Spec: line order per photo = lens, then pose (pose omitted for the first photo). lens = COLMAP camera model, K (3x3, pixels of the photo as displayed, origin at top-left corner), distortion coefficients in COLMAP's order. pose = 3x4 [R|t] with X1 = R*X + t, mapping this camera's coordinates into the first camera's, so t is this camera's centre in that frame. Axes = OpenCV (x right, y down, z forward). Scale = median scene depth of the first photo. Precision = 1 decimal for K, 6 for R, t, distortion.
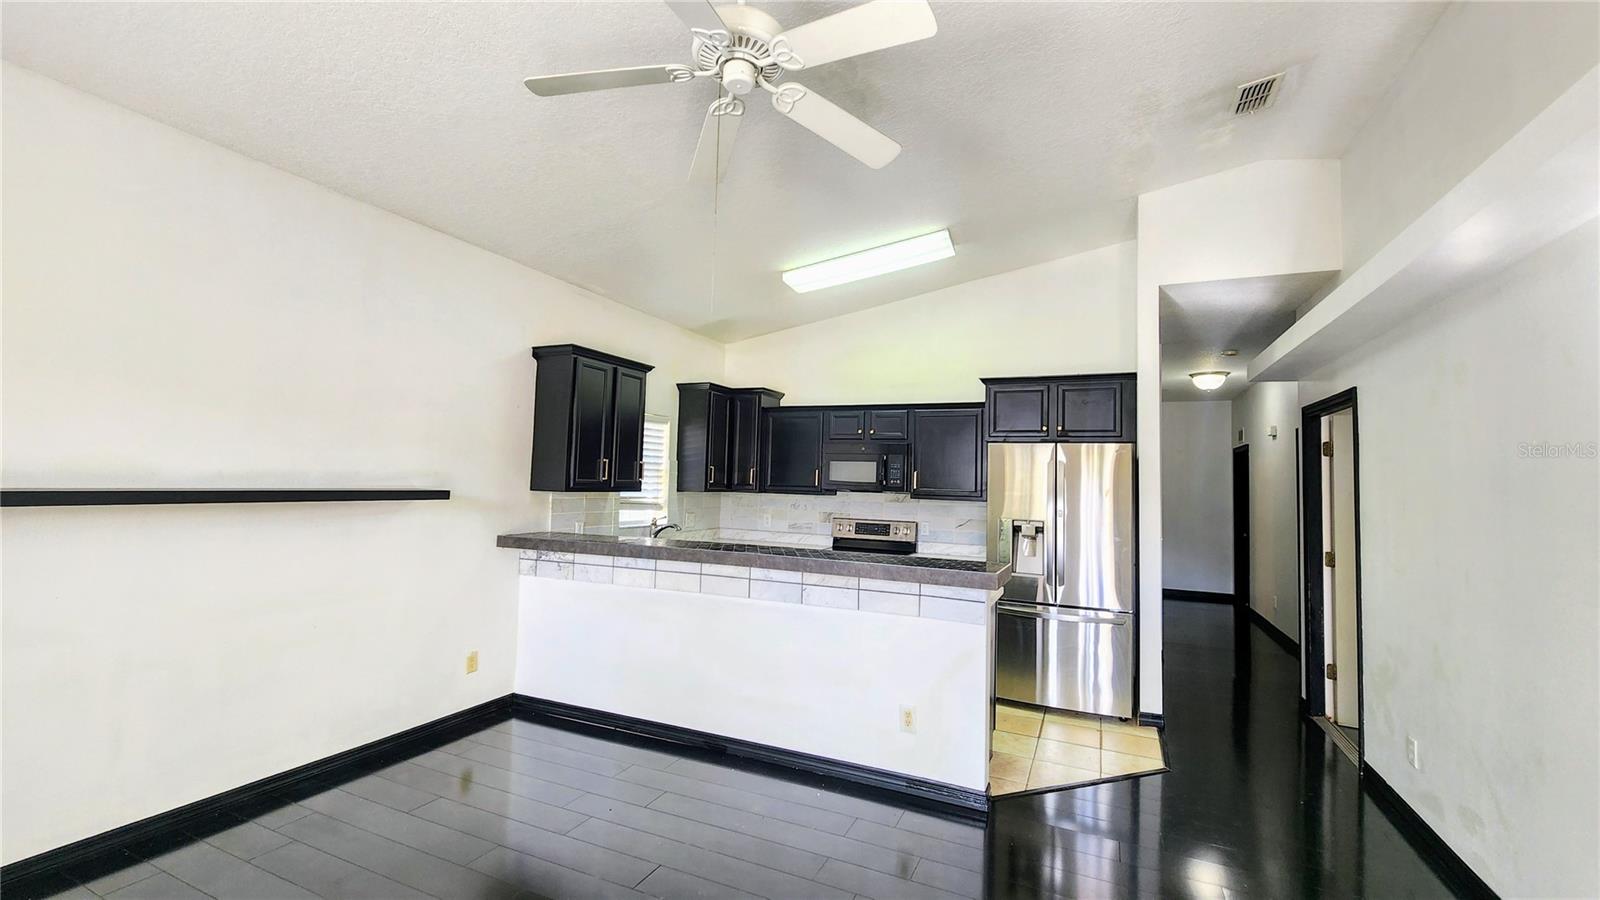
lens RADIAL K [[647.1, 0, 828.0], [0, 647.1, 452.2], [0, 0, 1]] dist [0.000829, -0.001471]
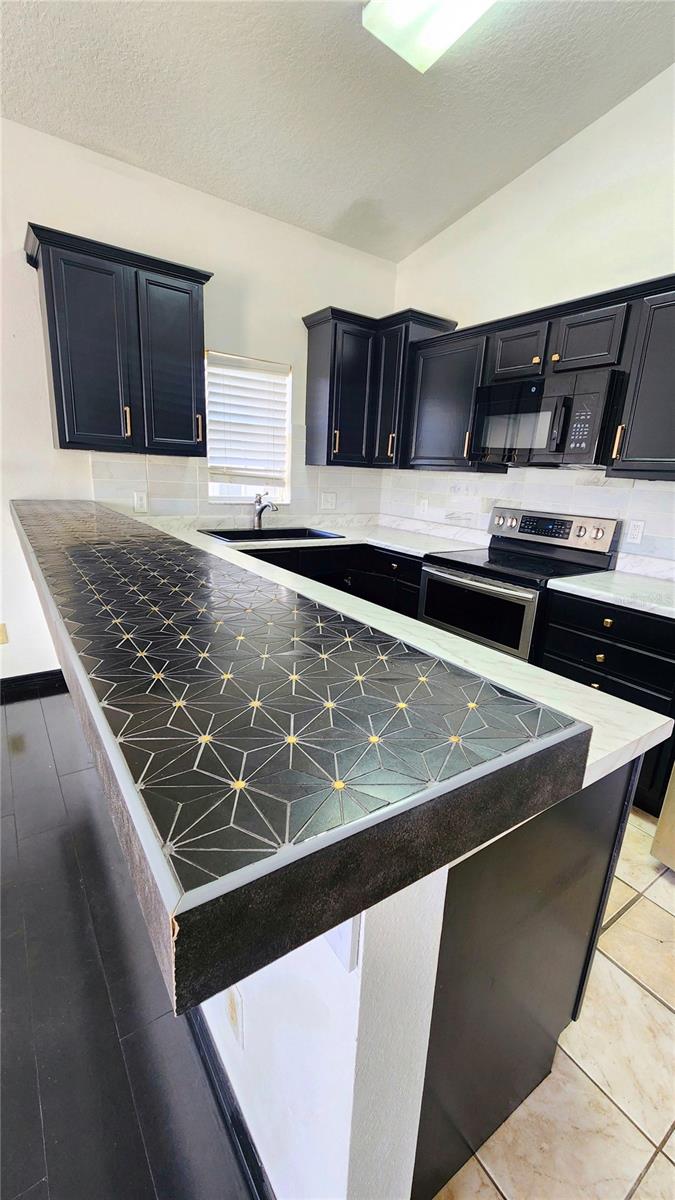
lens RADIAL K [[485.3, 0, 347.9], [0, 485.3, 612.7], [0, 0, 1]] dist [0.000829, -0.001471]
pose [[0.845856, 0.160930, -0.508556, 0.165503], [0.000823, 0.953008, 0.302944, 0.053992], [0.533411, -0.256665, 0.805975, 0.484129]]
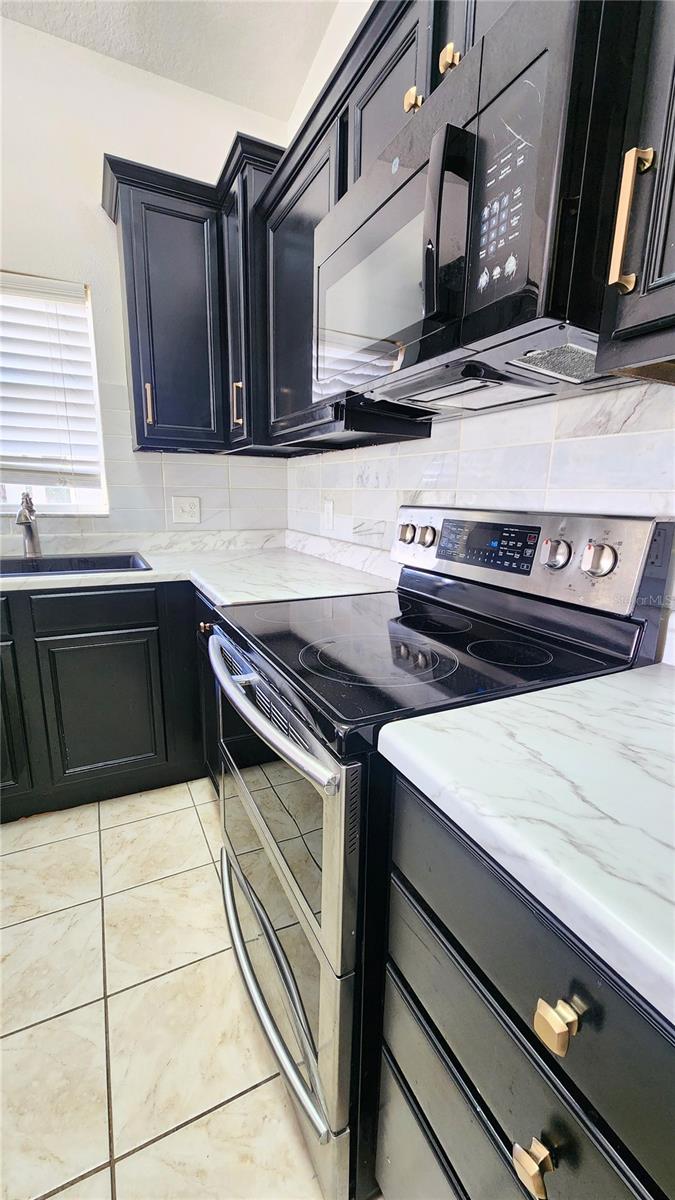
lens RADIAL K [[485.3, 0, 351.1], [0, 485.3, 609.0], [0, 0, 1]] dist [0.000829, -0.001471]
pose [[0.764325, 0.134610, -0.630625, 0.160096], [0.031059, 0.969148, 0.244513, 0.095177], [0.644083, -0.206474, 0.736563, 0.818736]]
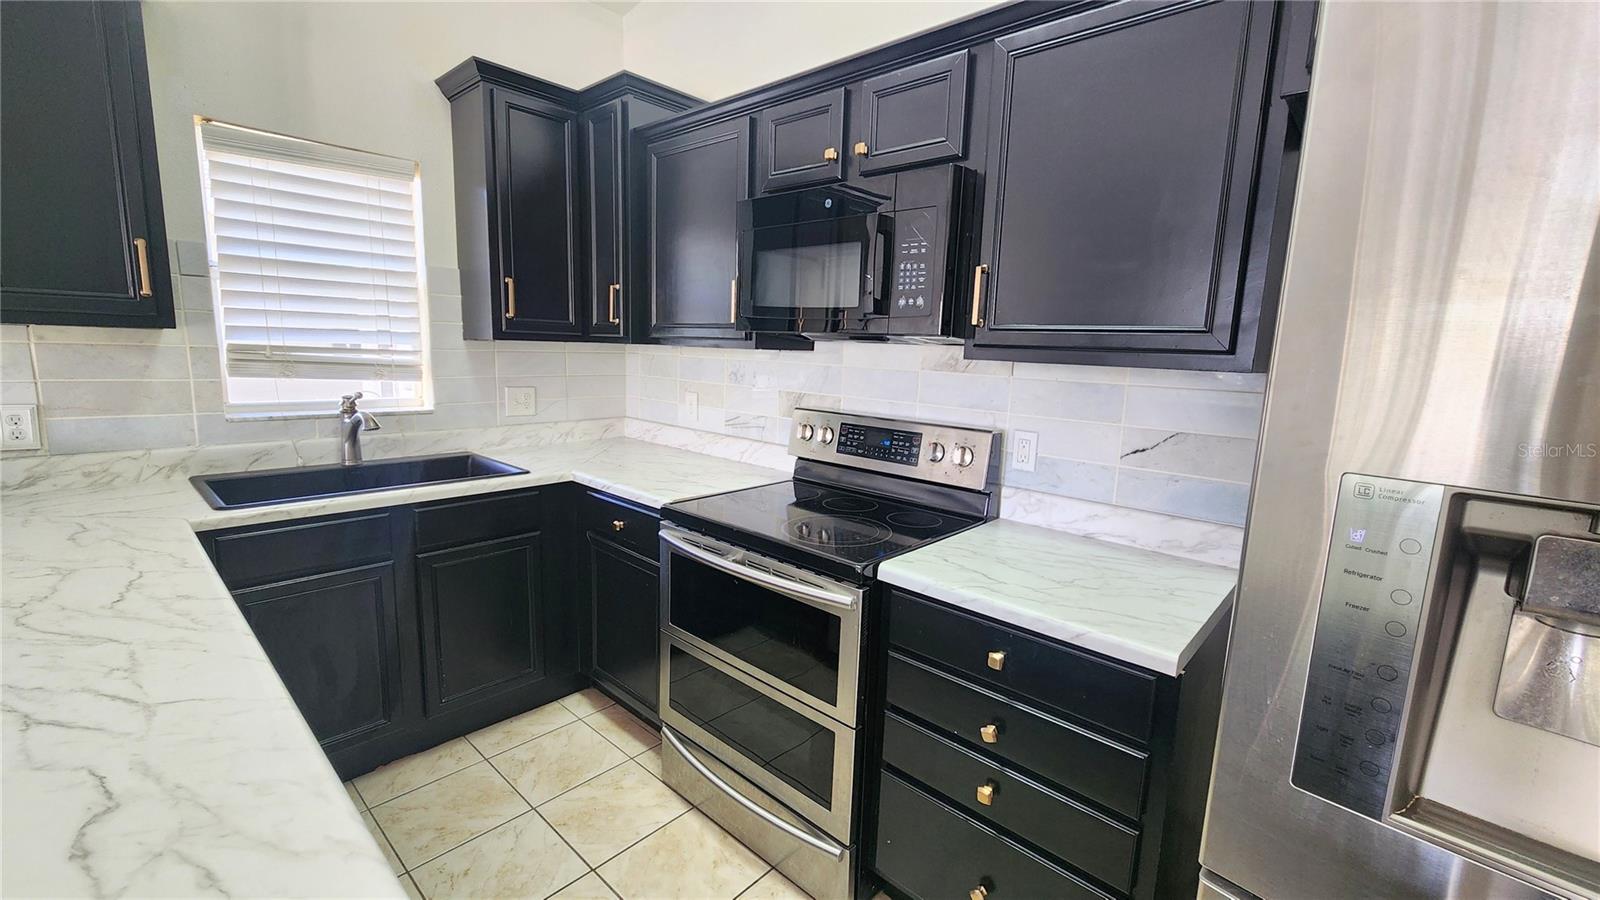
lens RADIAL K [[647.1, 0, 817.4], [0, 647.1, 452.4], [0, 0, 1]] dist [0.000829, -0.001471]
pose [[0.945317, 0.056428, -0.321233, 0.156356], [0.008215, 0.980488, 0.196406, 0.052601], [0.326048, -0.188304, 0.926409, 0.656132]]
